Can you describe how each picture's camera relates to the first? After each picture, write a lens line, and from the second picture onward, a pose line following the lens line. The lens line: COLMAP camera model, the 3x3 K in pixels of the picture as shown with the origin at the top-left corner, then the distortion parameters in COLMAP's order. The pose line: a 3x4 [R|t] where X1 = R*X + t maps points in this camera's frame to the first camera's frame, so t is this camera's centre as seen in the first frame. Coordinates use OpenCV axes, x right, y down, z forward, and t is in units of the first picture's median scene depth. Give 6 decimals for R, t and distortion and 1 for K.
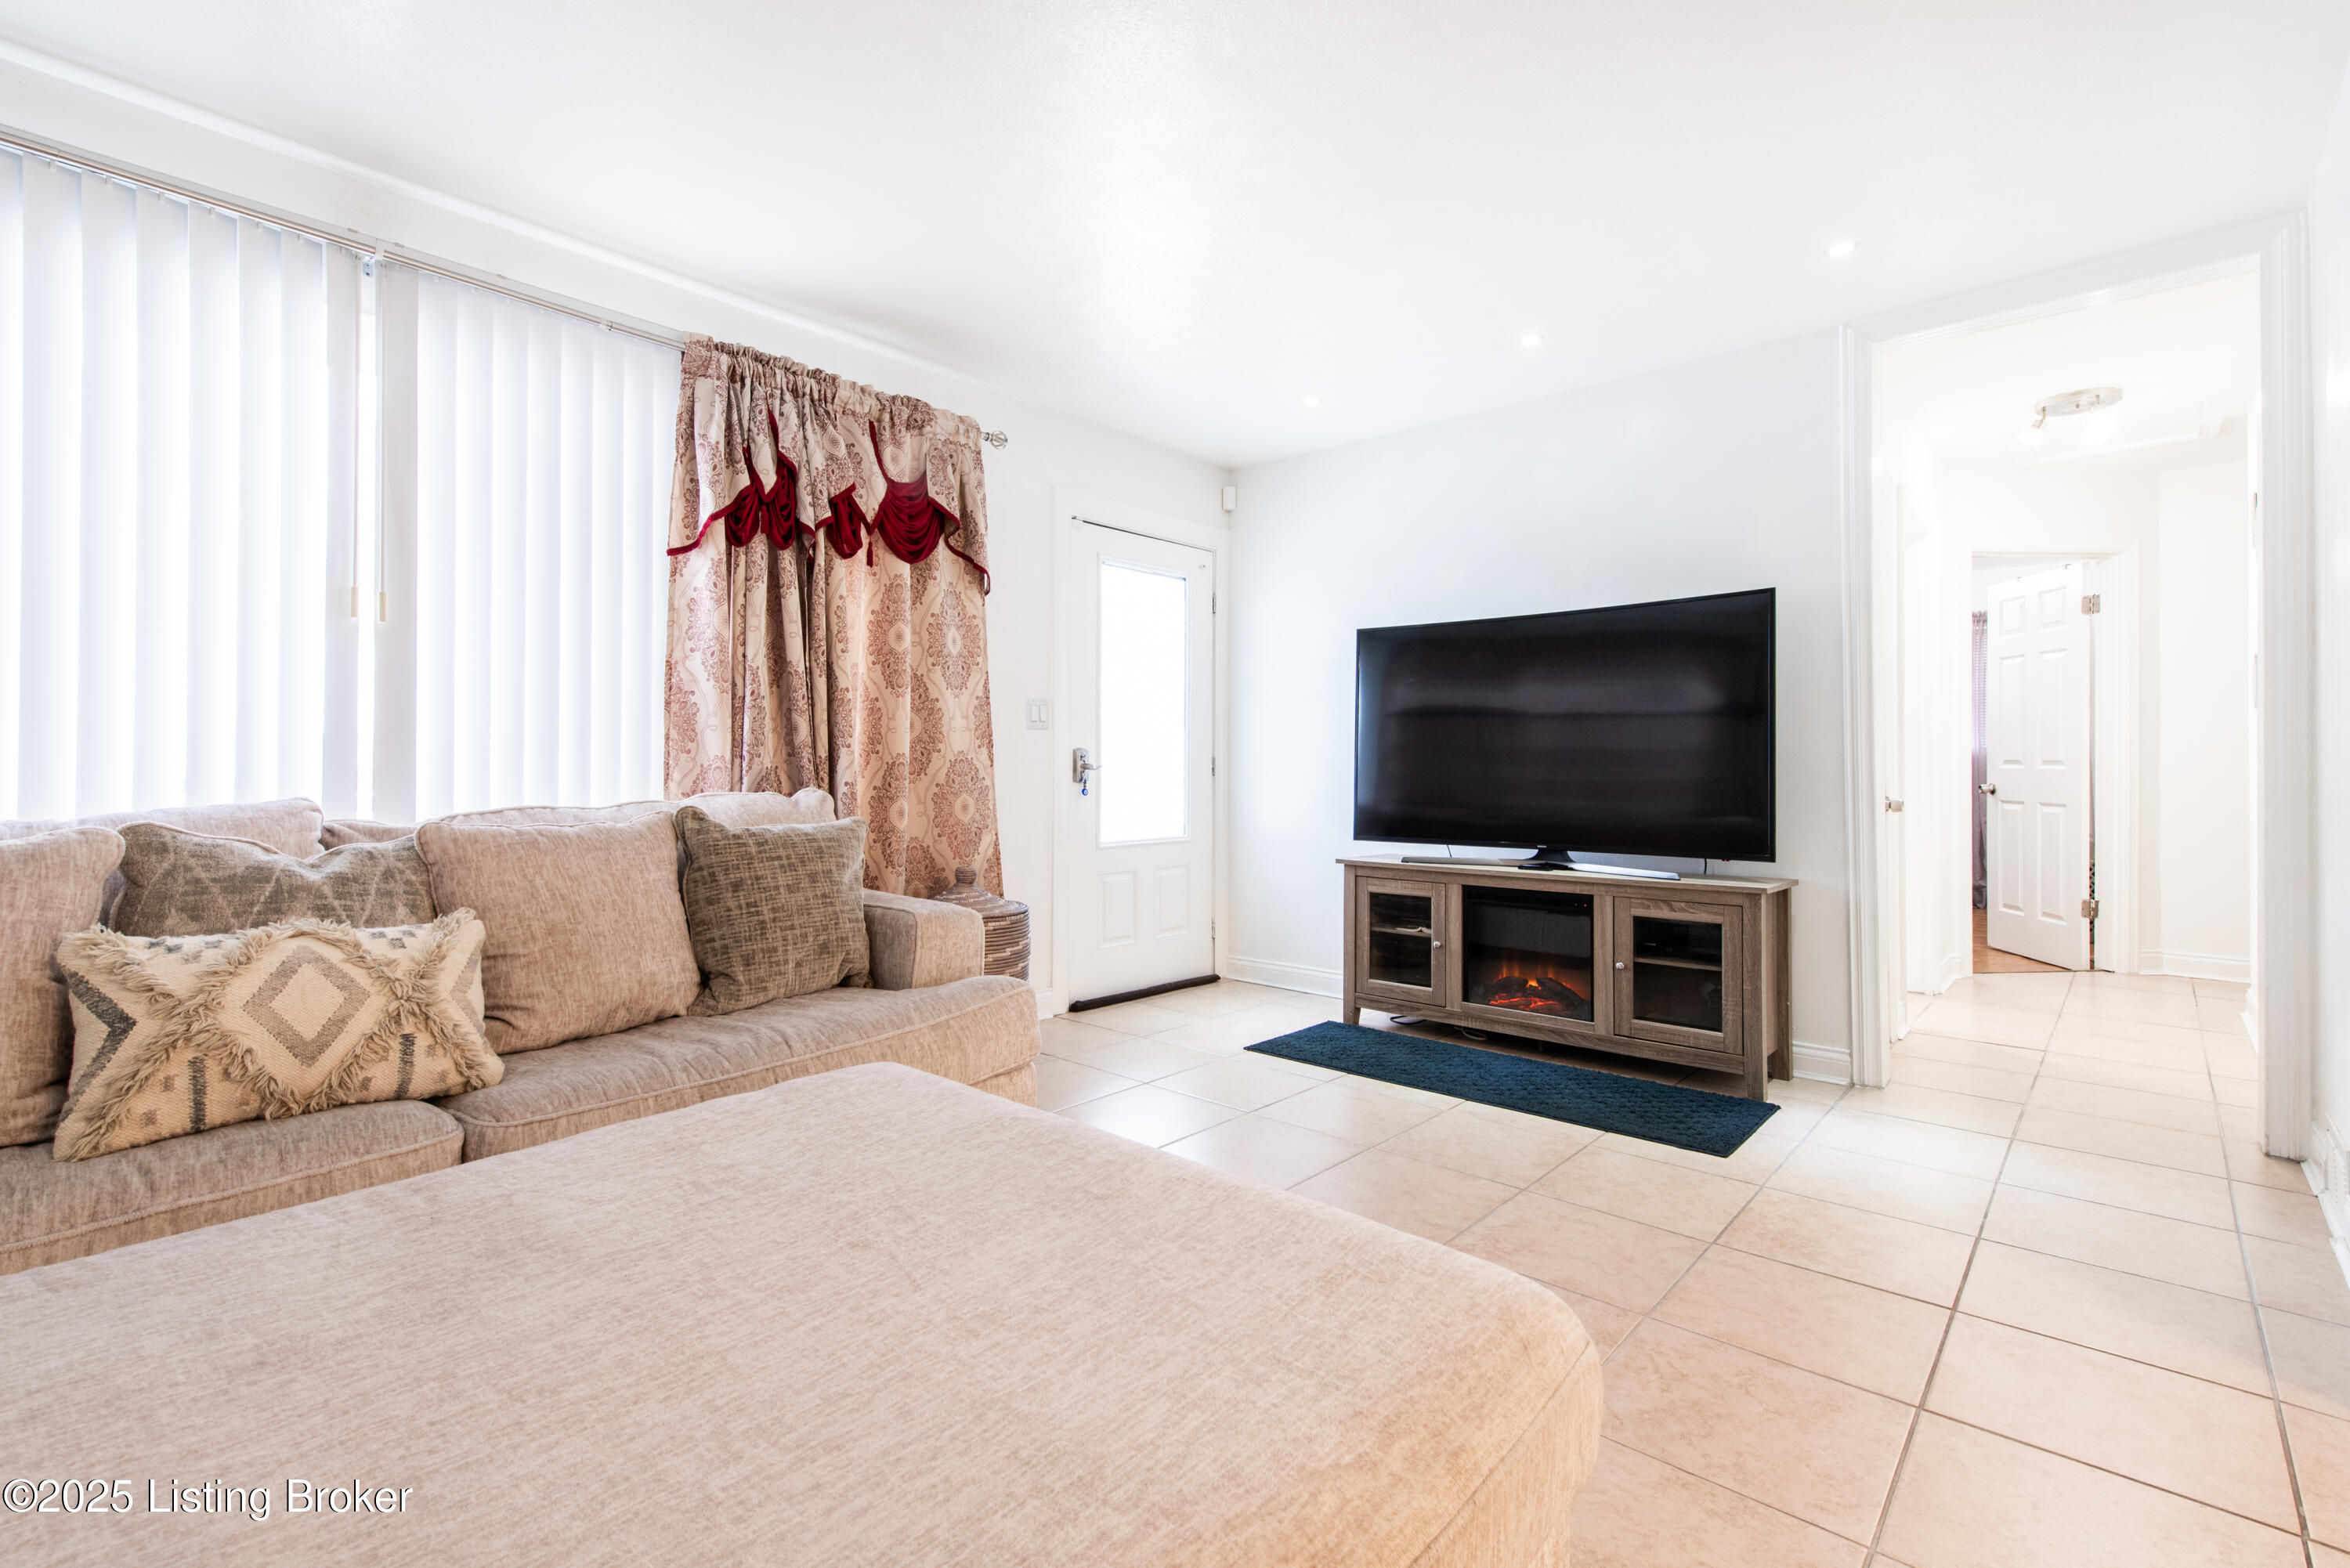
lens RADIAL K [[1059.5, 0, 1175.4], [0, 1059.5, 759.8], [0, 0, 1]] dist [-0.000148, -0.000296]
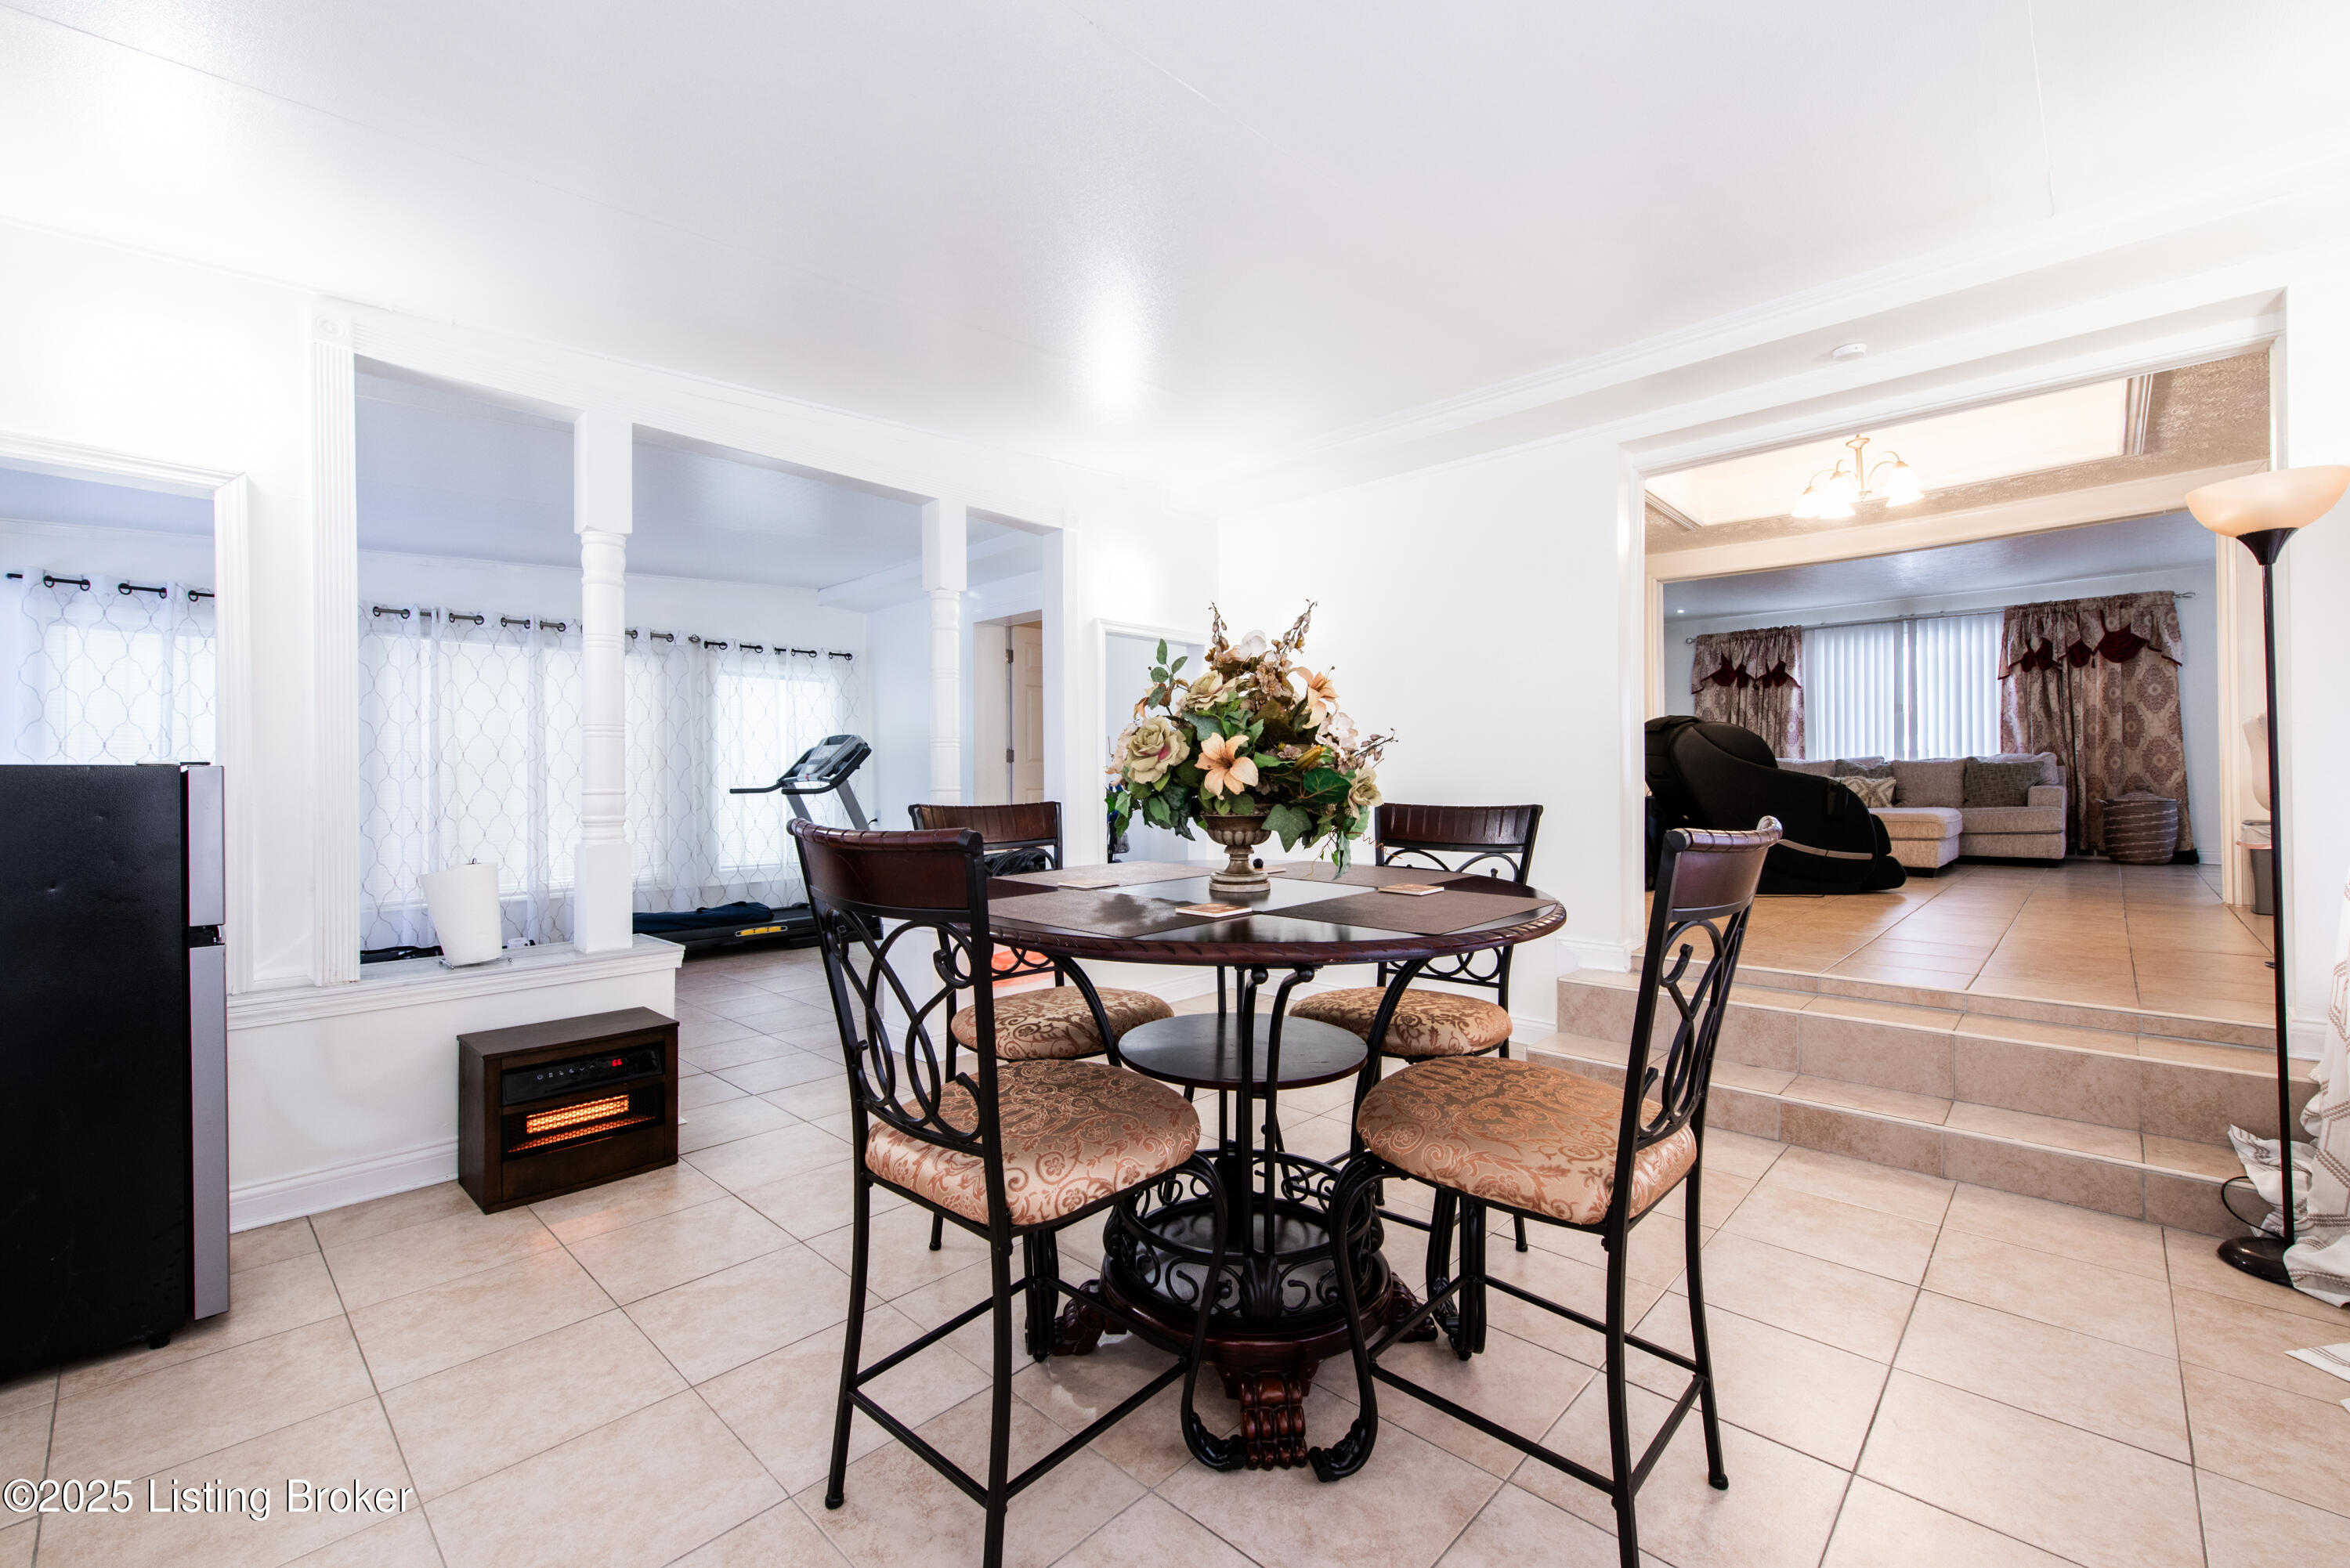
lens RADIAL K [[969.6, 0, 1163.9], [0, 969.6, 779.4], [0, 0, 1]] dist [0.000931, 0.000098]
pose [[-0.037047, -0.009504, -0.999268, 2.297808], [0.006130, 0.999934, -0.009738, 0.107376], [0.999295, -0.006487, -0.036987, -1.271894]]
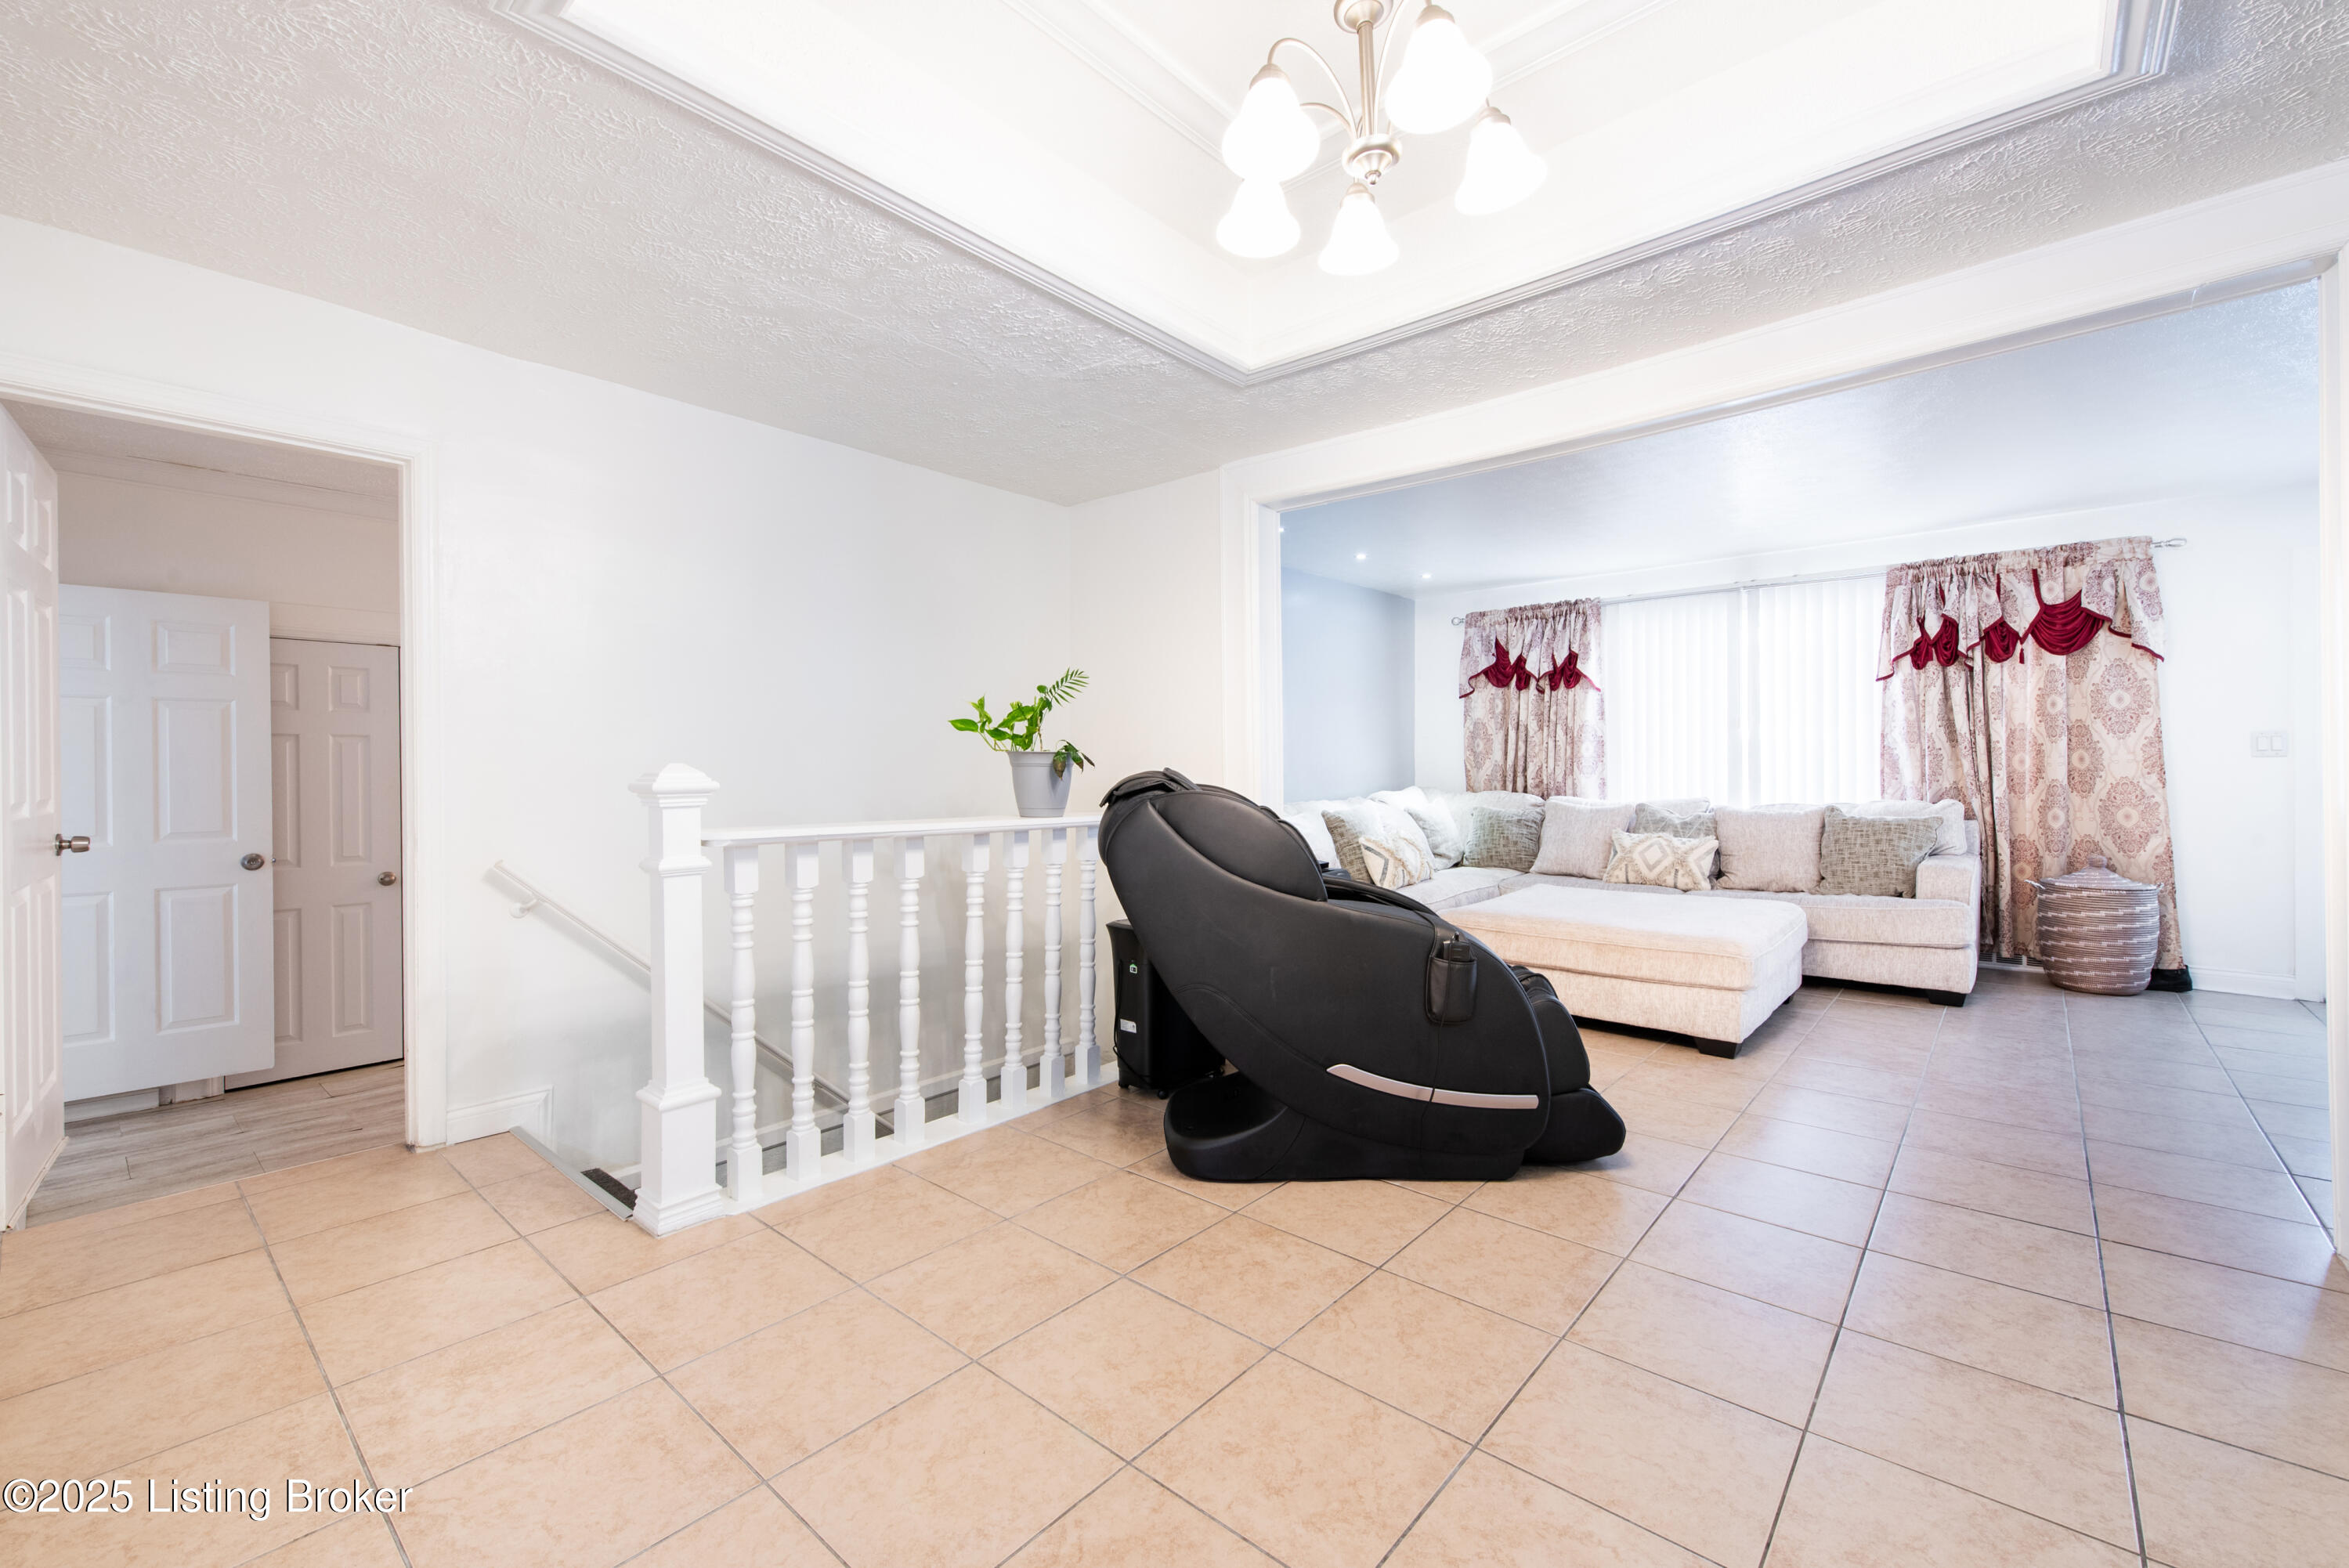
lens RADIAL K [[969.2, 0, 1161.6], [0, 969.2, 768.9], [0, 0, 1]] dist [0.000931, 0.000098]
pose [[-0.004054, -0.001463, -0.999991, 1.249620], [0.013808, 0.999904, -0.001519, -0.039440], [0.999896, -0.013814, -0.004033, -0.323346]]
